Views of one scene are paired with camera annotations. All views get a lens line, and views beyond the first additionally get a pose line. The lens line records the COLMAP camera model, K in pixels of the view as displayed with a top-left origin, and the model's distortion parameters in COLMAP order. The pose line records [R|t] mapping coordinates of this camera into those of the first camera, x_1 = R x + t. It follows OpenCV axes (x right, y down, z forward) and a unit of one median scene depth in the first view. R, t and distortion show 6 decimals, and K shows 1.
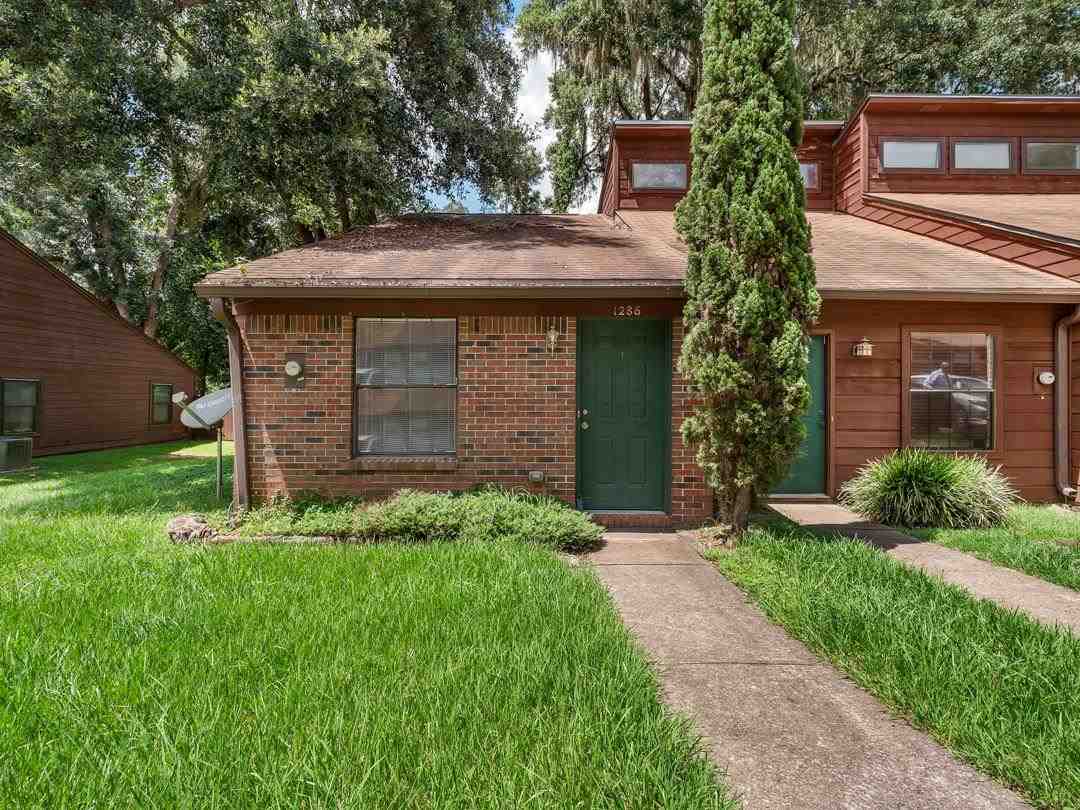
lens RADIAL K [[531.7, 0, 535.2], [0, 531.7, 399.9], [0, 0, 1]] dist [0.004662, -0.006936]
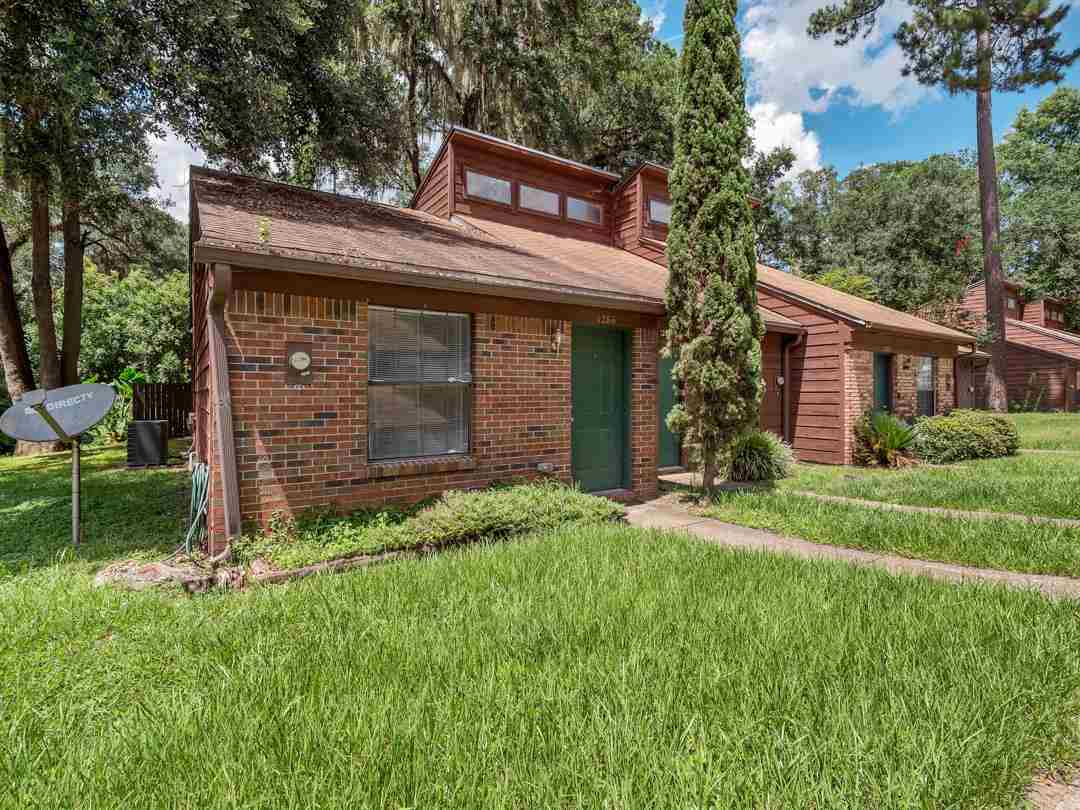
lens RADIAL K [[531.7, 0, 535.2], [0, 531.7, 399.9], [0, 0, 1]] dist [0.004662, -0.006936]
pose [[0.835896, -0.010831, 0.548781, -0.597009], [0.009573, 0.999941, 0.005154, 0.000877], [-0.548804, 0.000945, 0.835950, 0.113348]]
